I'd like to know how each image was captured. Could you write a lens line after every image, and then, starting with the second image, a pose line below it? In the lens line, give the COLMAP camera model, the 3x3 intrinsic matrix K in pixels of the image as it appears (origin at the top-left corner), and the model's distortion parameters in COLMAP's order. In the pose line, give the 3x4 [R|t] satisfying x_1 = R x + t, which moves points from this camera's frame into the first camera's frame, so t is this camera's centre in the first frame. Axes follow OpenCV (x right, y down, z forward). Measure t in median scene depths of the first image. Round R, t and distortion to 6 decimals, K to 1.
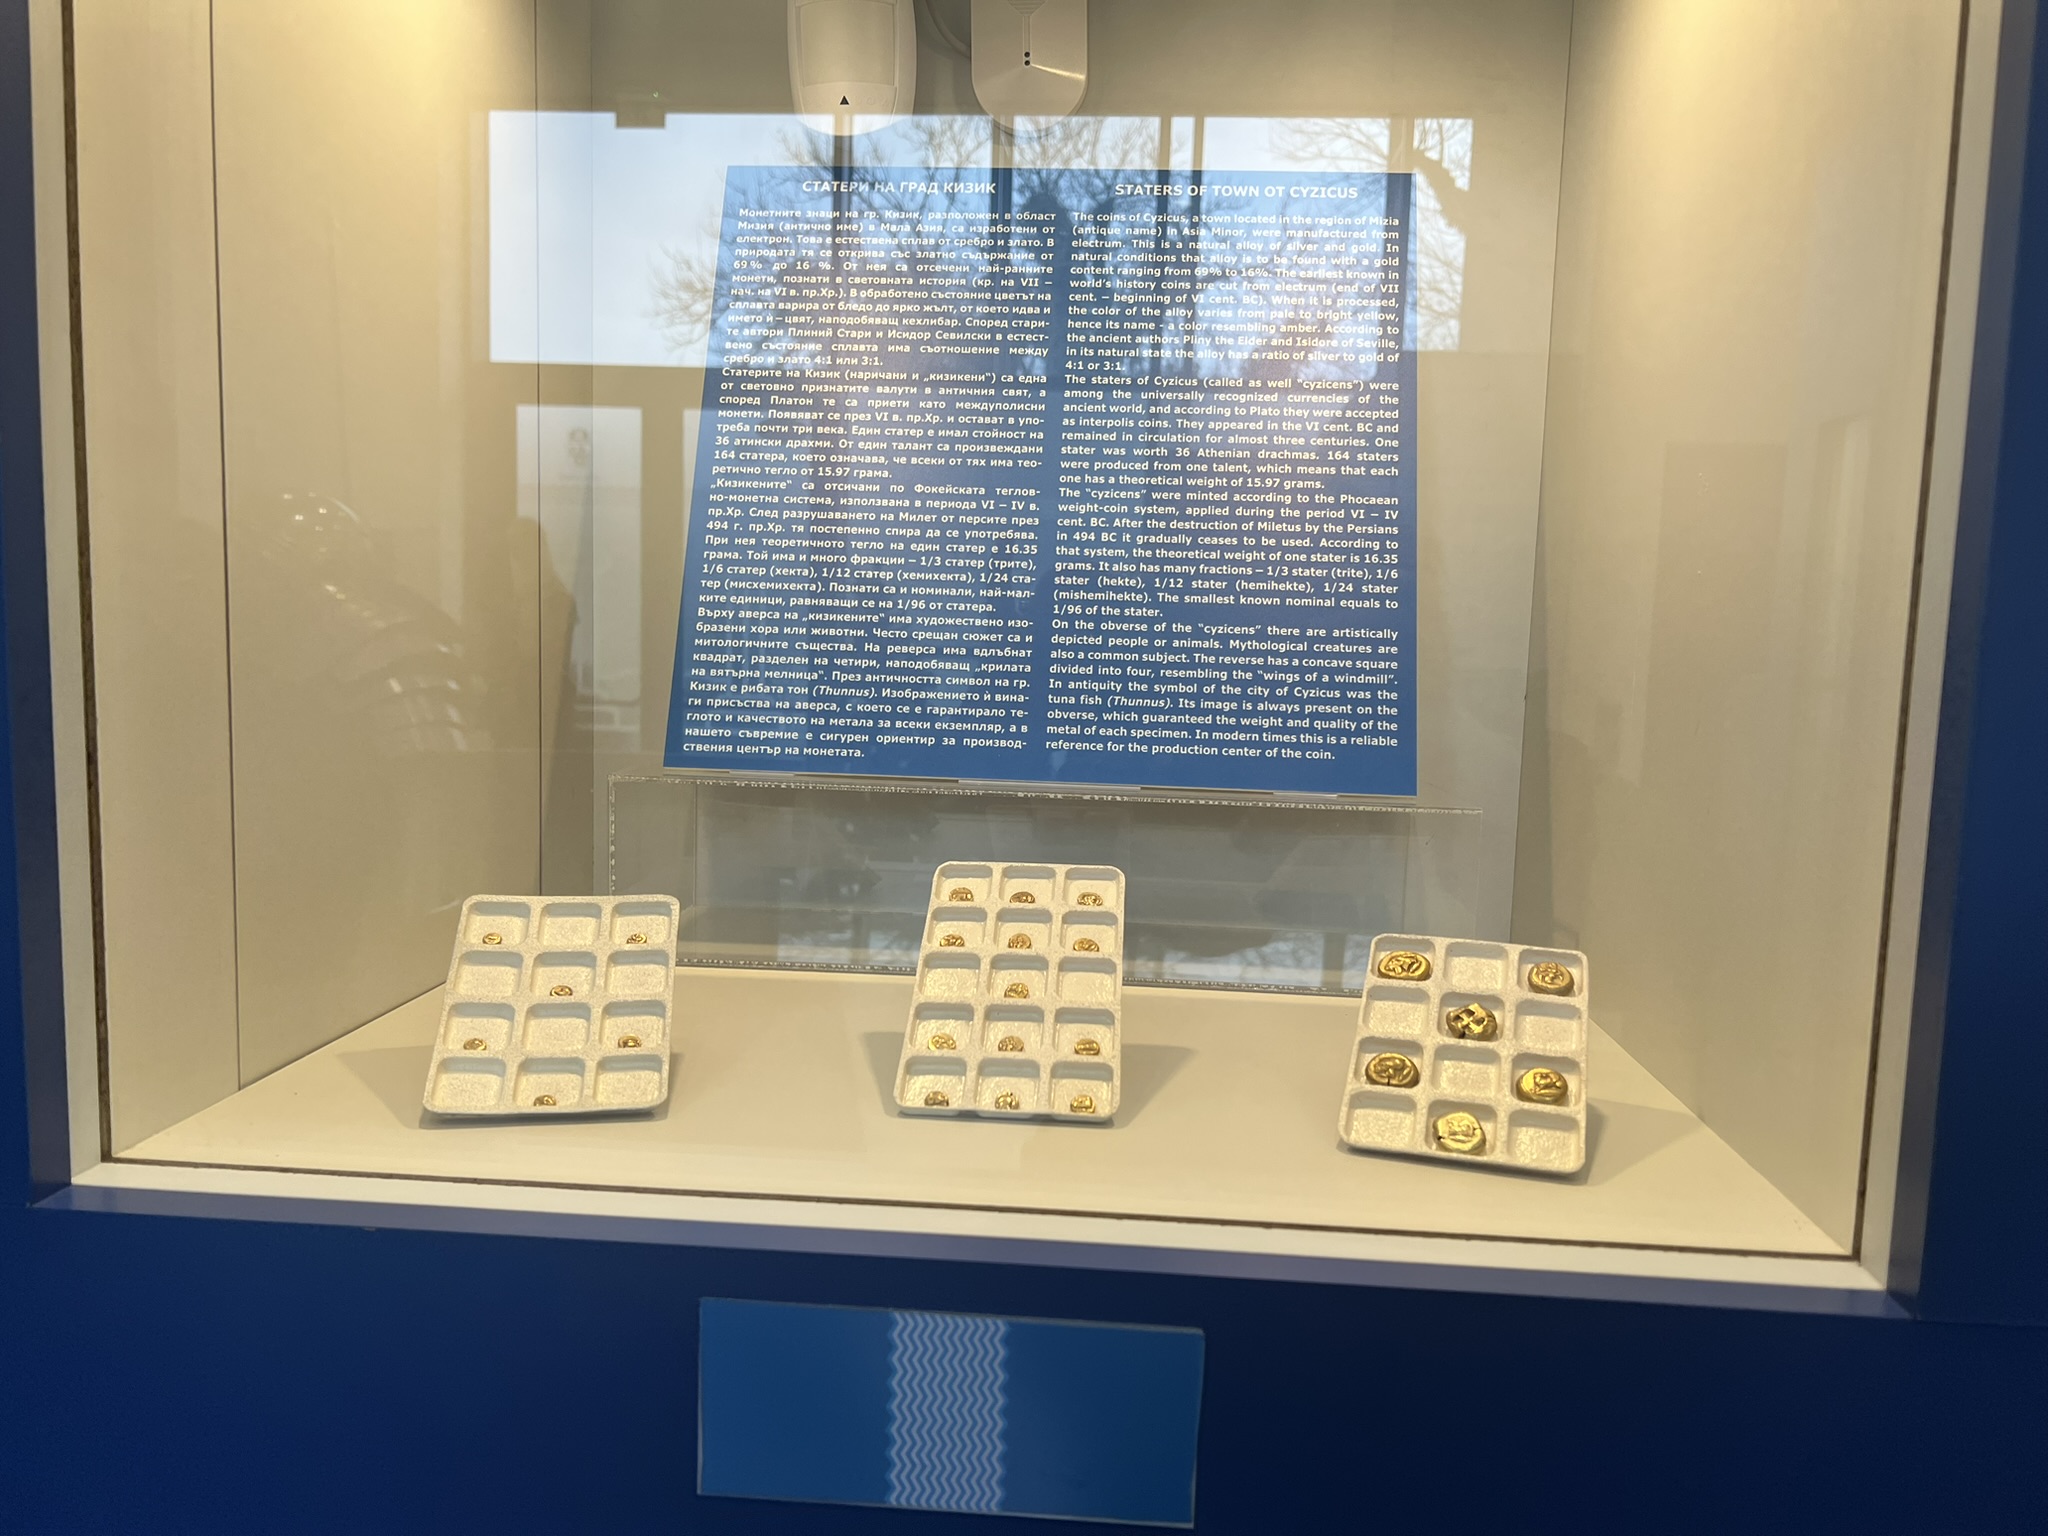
lens RADIAL K [[1544.1, 0, 1024.0], [0, 1544.1, 768.0], [0, 0, 1]] dist [0.046397, -0.063841]
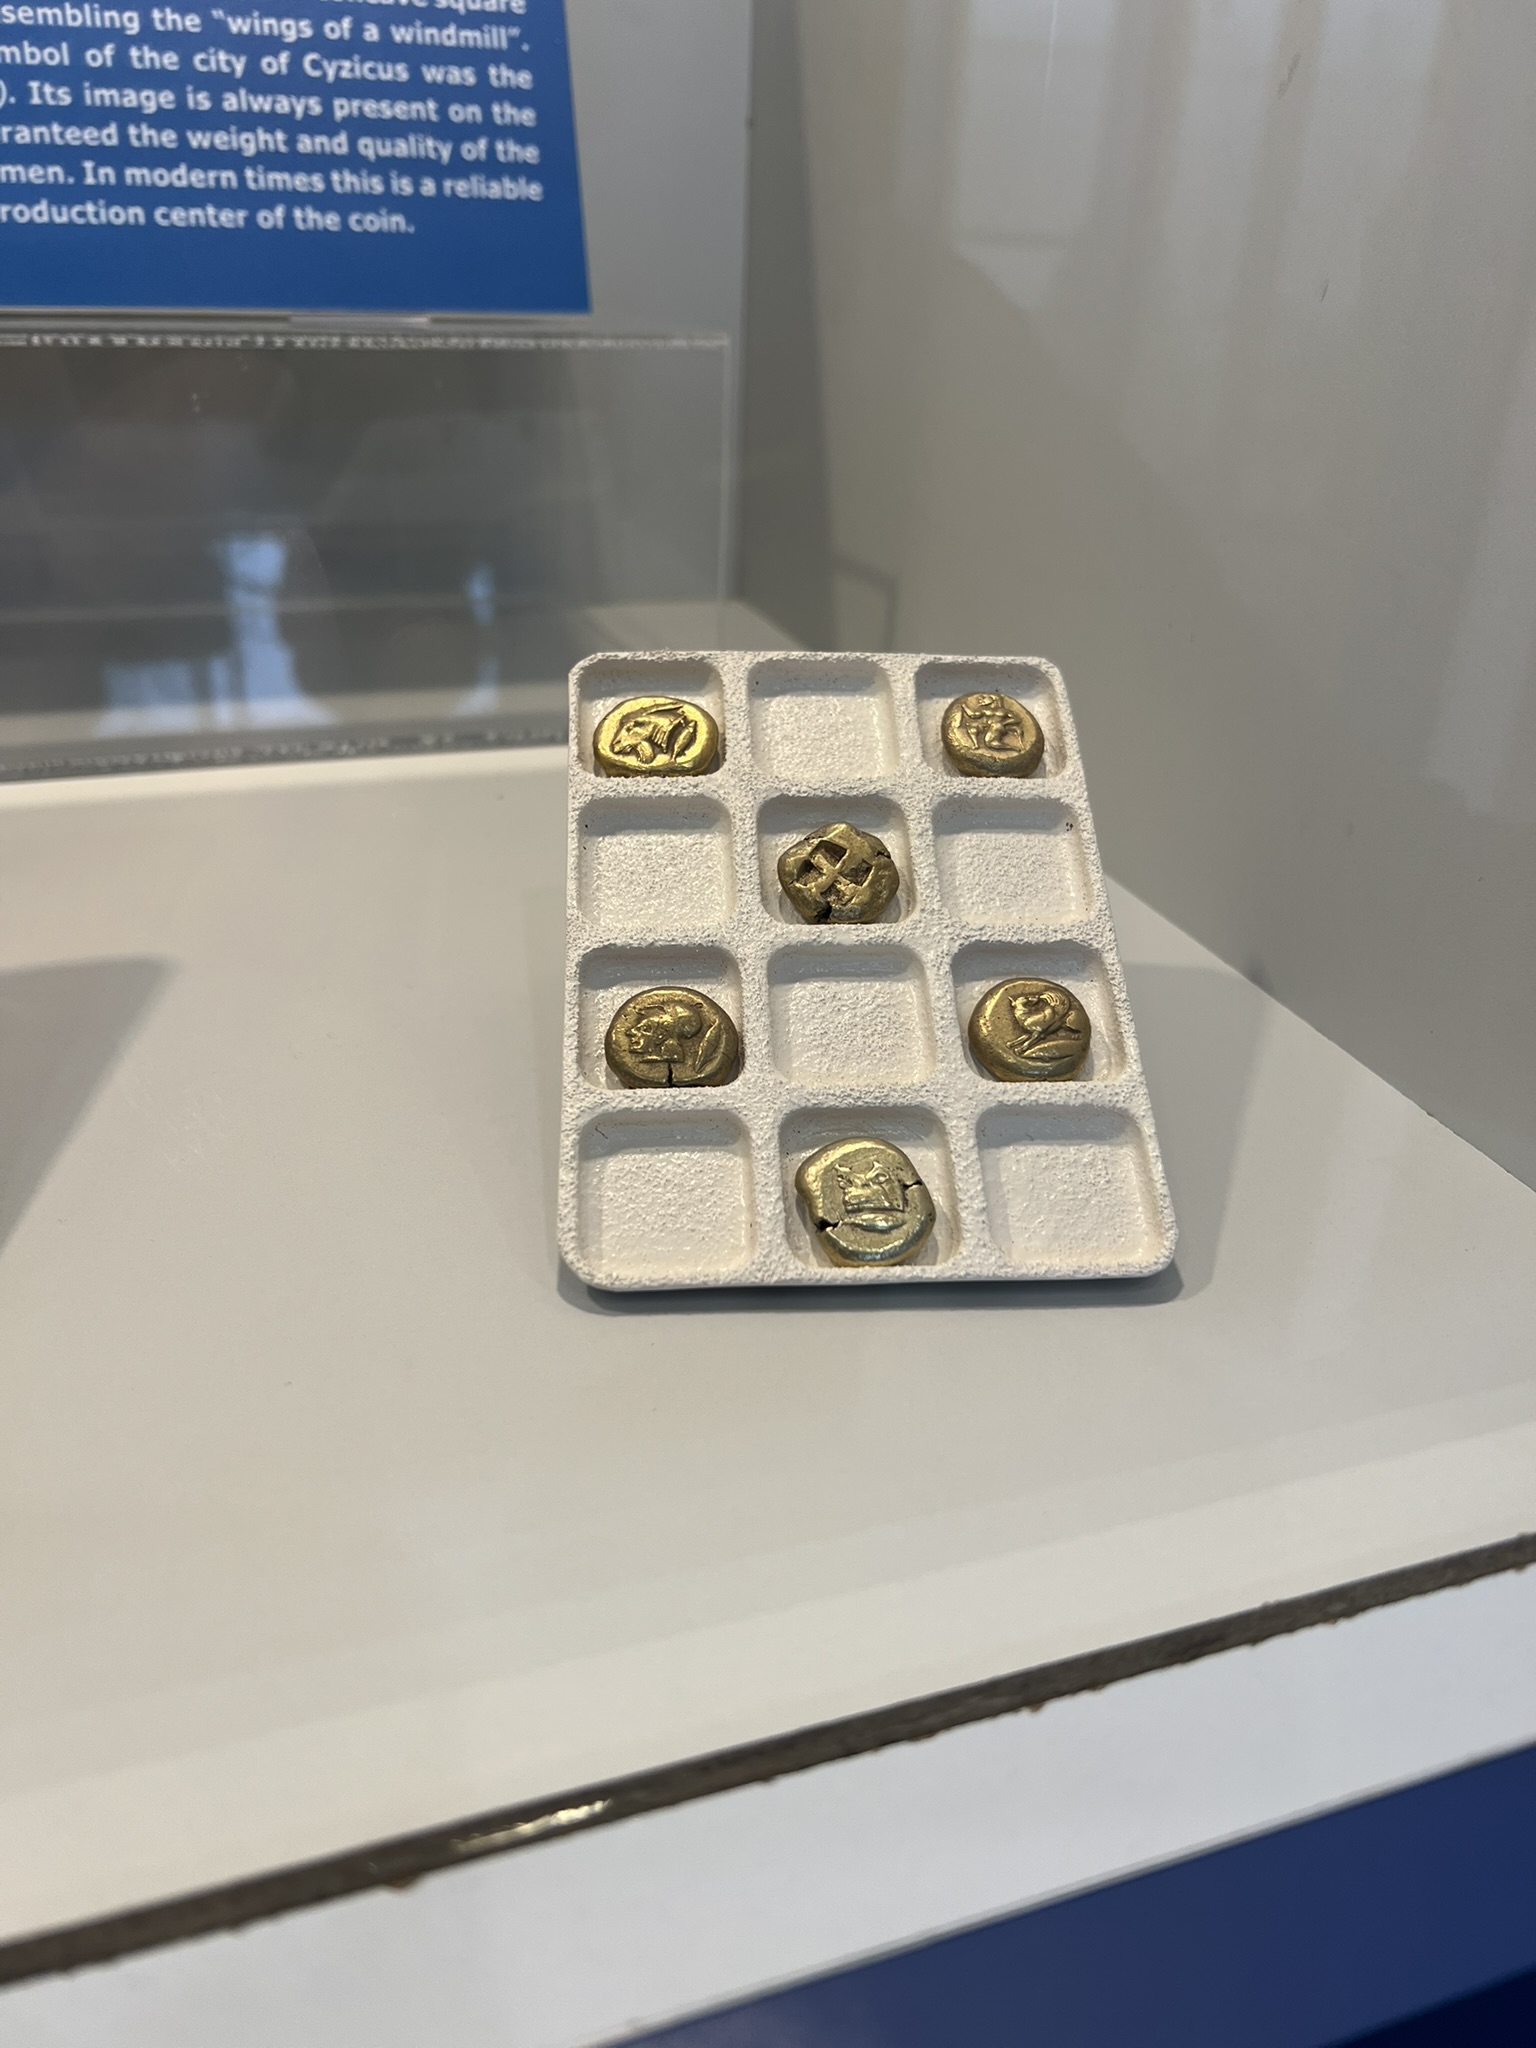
lens RADIAL K [[1544.1, 0, 733.0], [0, 1544.1, 1028.7], [0, 0, 1]] dist [0.046397, -0.063841]
pose [[0.923629, -0.185971, 0.335148, 0.089539], [0.037618, 0.914165, 0.403593, 0.027540], [-0.381437, -0.360163, 0.851345, 0.485874]]
